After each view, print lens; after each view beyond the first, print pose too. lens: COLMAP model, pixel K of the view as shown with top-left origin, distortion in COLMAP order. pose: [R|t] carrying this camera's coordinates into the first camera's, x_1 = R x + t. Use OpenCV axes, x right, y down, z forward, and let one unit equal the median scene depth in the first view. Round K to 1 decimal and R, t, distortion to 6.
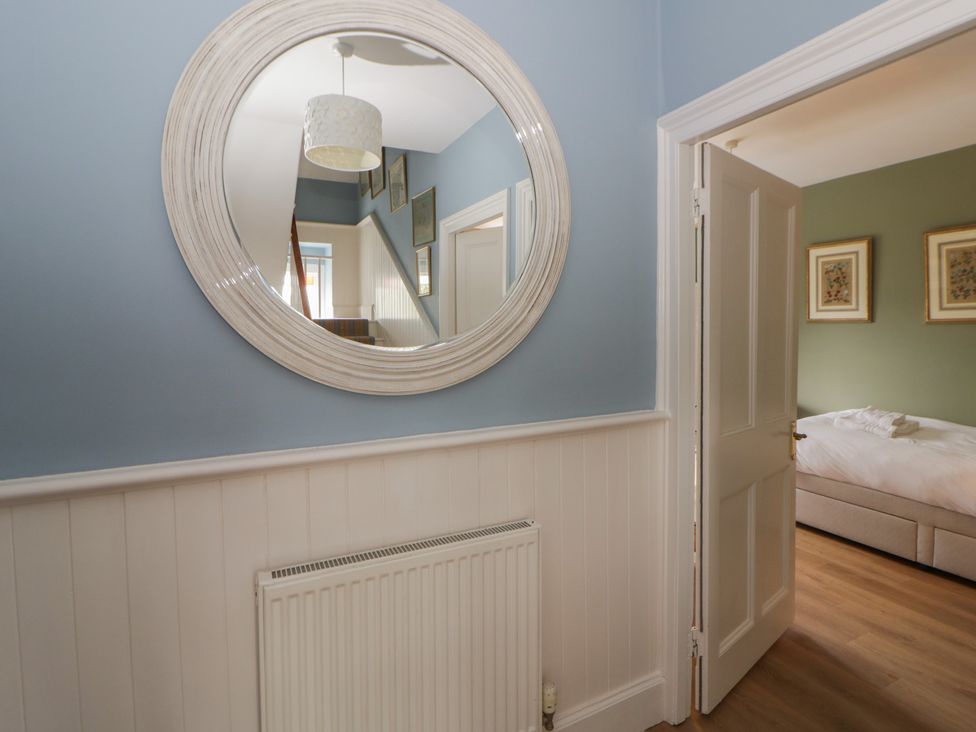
lens RADIAL K [[511.4, 0, 503.0], [0, 511.4, 351.4], [0, 0, 1]] dist [0.000773, -0.014550]
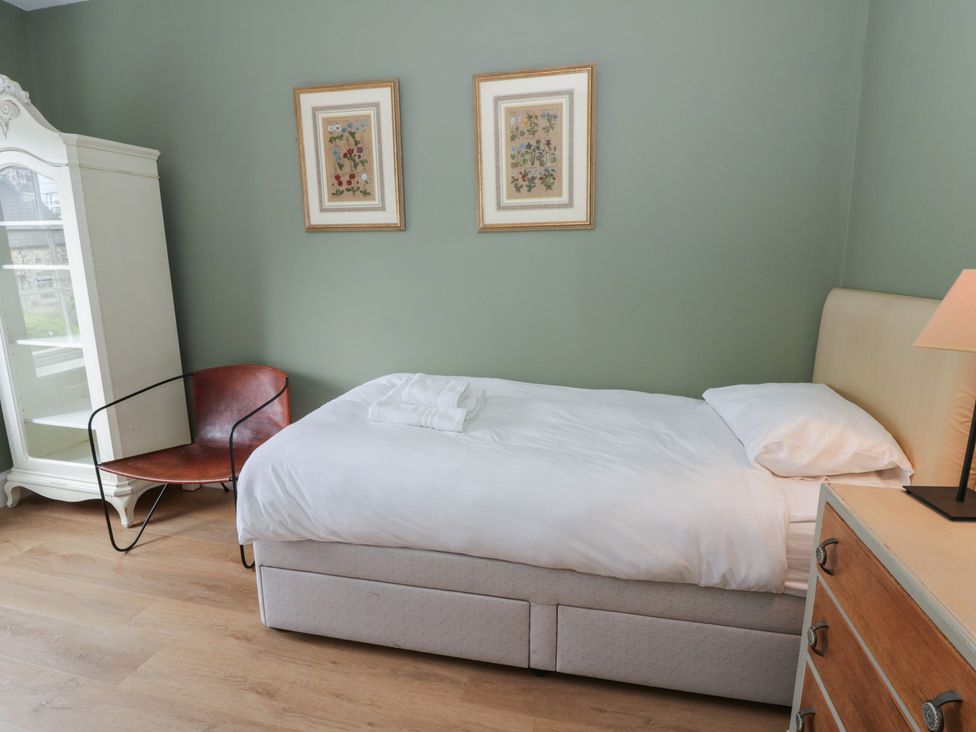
lens RADIAL K [[511.4, 0, 503.0], [0, 511.4, 351.4], [0, 0, 1]] dist [0.000773, -0.014550]
pose [[0.634338, -0.123504, 0.763127, 0.346247], [0.033093, 0.990589, 0.132808, 0.009620], [-0.772347, -0.058991, 0.632455, 0.567101]]
